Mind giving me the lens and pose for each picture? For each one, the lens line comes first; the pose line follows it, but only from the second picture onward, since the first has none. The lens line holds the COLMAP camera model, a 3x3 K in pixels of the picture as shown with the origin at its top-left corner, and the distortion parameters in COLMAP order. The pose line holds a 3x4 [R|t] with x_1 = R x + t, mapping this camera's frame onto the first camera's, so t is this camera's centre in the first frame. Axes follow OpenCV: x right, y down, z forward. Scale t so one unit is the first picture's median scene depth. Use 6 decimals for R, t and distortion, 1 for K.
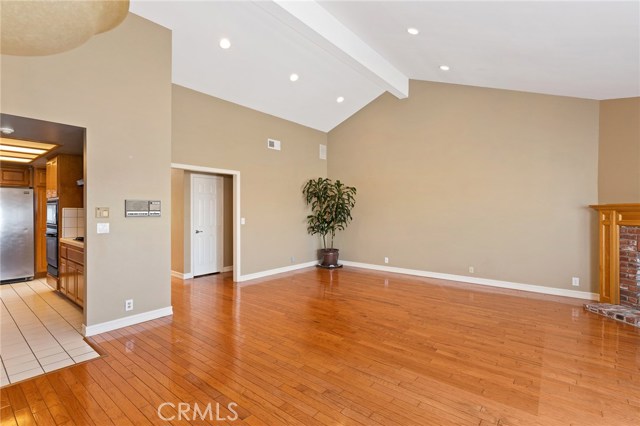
lens RADIAL K [[302.1, 0, 320.0], [0, 302.1, 213.0], [0, 0, 1]] dist [0.000836, -0.000210]
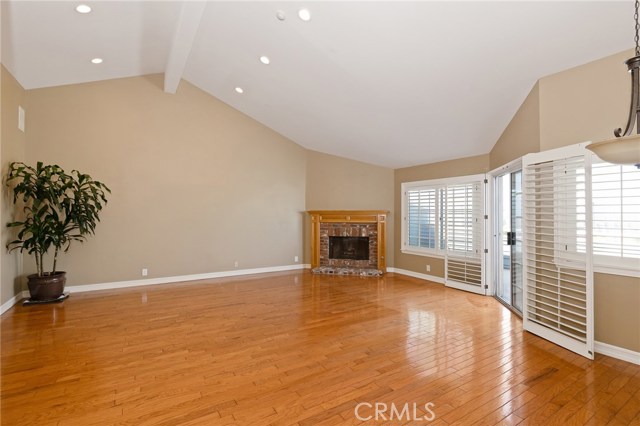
lens RADIAL K [[302.1, 0, 320.0], [0, 302.1, 213.0], [0, 0, 1]] dist [0.000836, -0.000210]
pose [[0.325343, 0.004020, 0.945588, -0.682750], [0.005363, 0.999967, -0.006097, -0.004708], [-0.945581, 0.007055, 0.325310, 0.406893]]
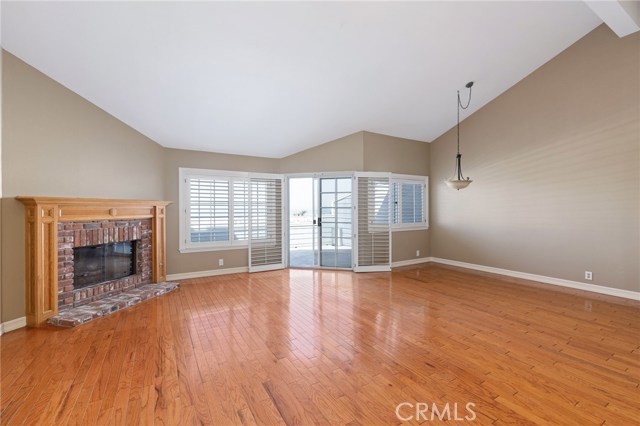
lens RADIAL K [[278.2, 0, 320.0], [0, 278.2, 213.0], [0, 0, 1]] dist [-0.000274, 0.000088]
pose [[-0.939388, -0.003628, 0.342837, 0.006163], [0.005020, 0.999691, 0.024333, -0.001179], [-0.342820, 0.024579, -0.939080, 1.451146]]
